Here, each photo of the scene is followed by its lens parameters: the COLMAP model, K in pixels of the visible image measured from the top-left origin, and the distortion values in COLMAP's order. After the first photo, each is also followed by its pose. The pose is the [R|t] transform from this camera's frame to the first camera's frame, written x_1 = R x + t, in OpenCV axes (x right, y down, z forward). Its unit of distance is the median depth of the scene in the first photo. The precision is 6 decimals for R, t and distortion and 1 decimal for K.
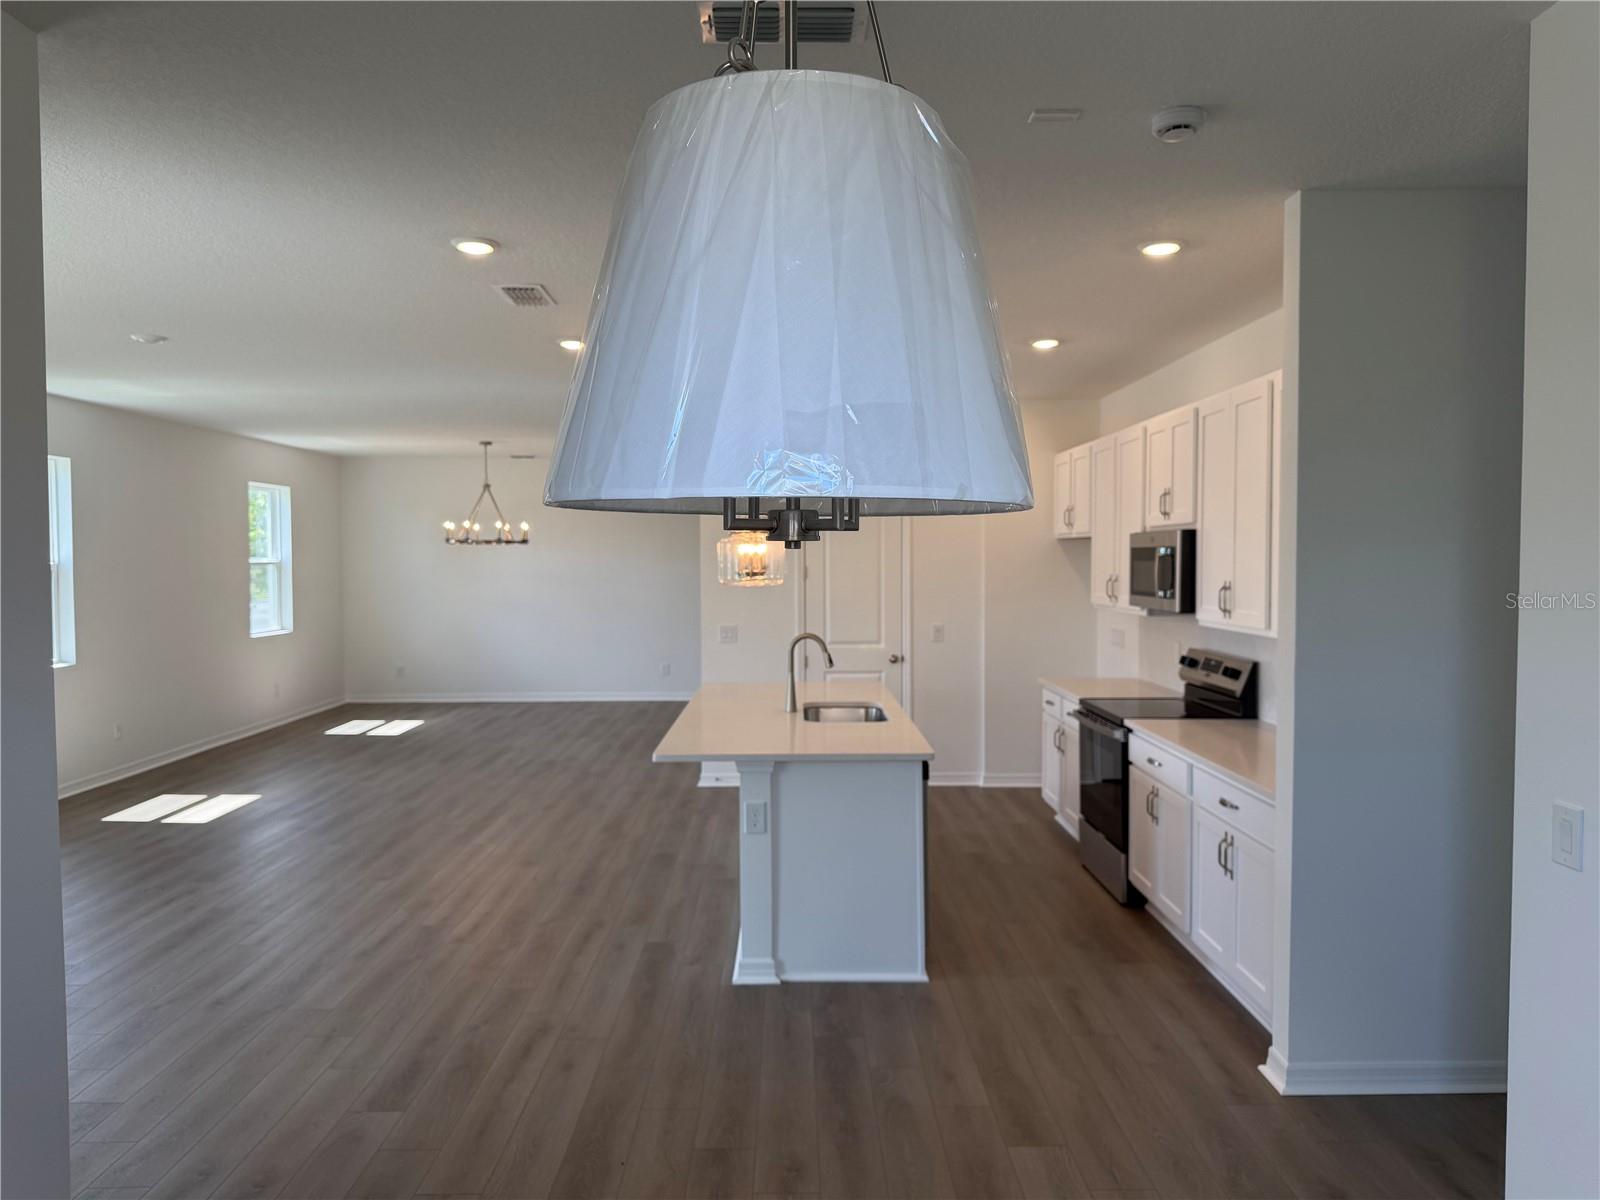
lens RADIAL K [[1121.2, 0, 806.2], [0, 1121.2, 599.9], [0, 0, 1]] dist [0.000225, -0.001435]
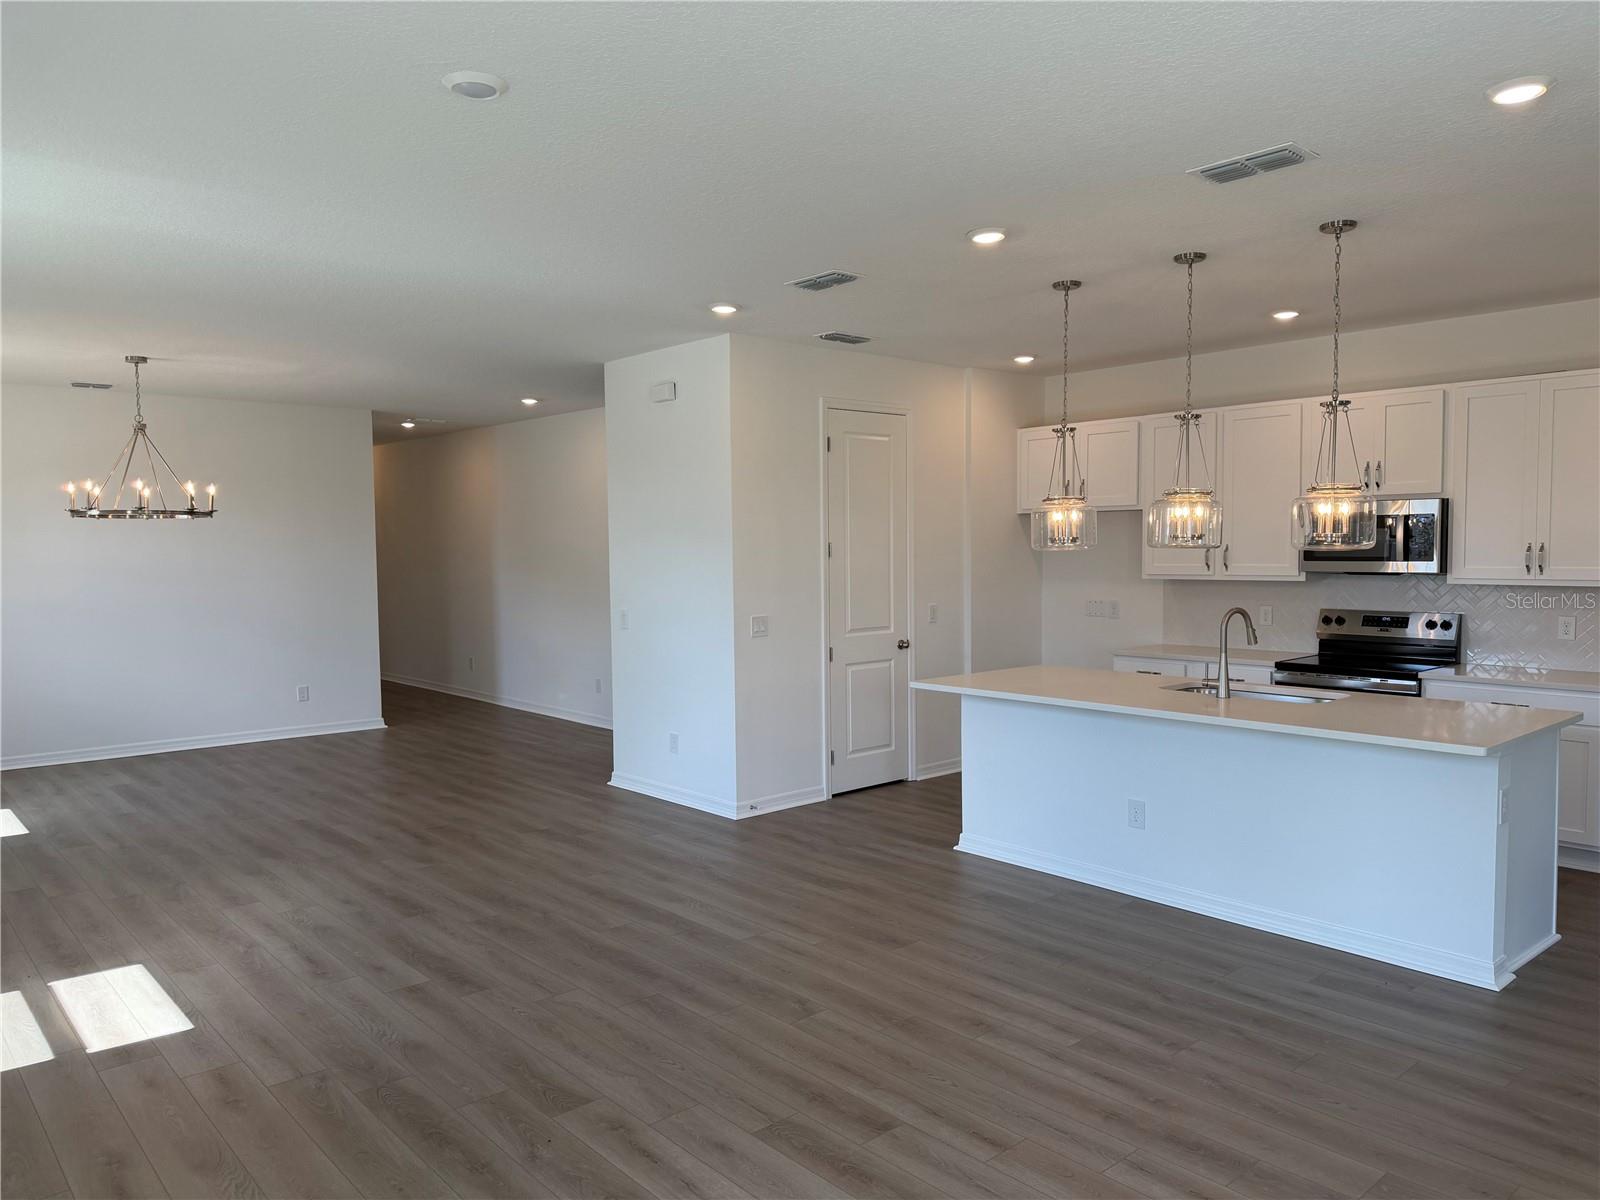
lens RADIAL K [[1126.6, 0, 796.2], [0, 1126.6, 604.3], [0, 0, 1]] dist [0.051974, -0.054715]
pose [[0.764487, -0.039755, 0.643412, -0.573571], [0.034043, 0.999194, 0.021289, -0.002046], [-0.643740, 0.005628, 0.765224, 0.357831]]
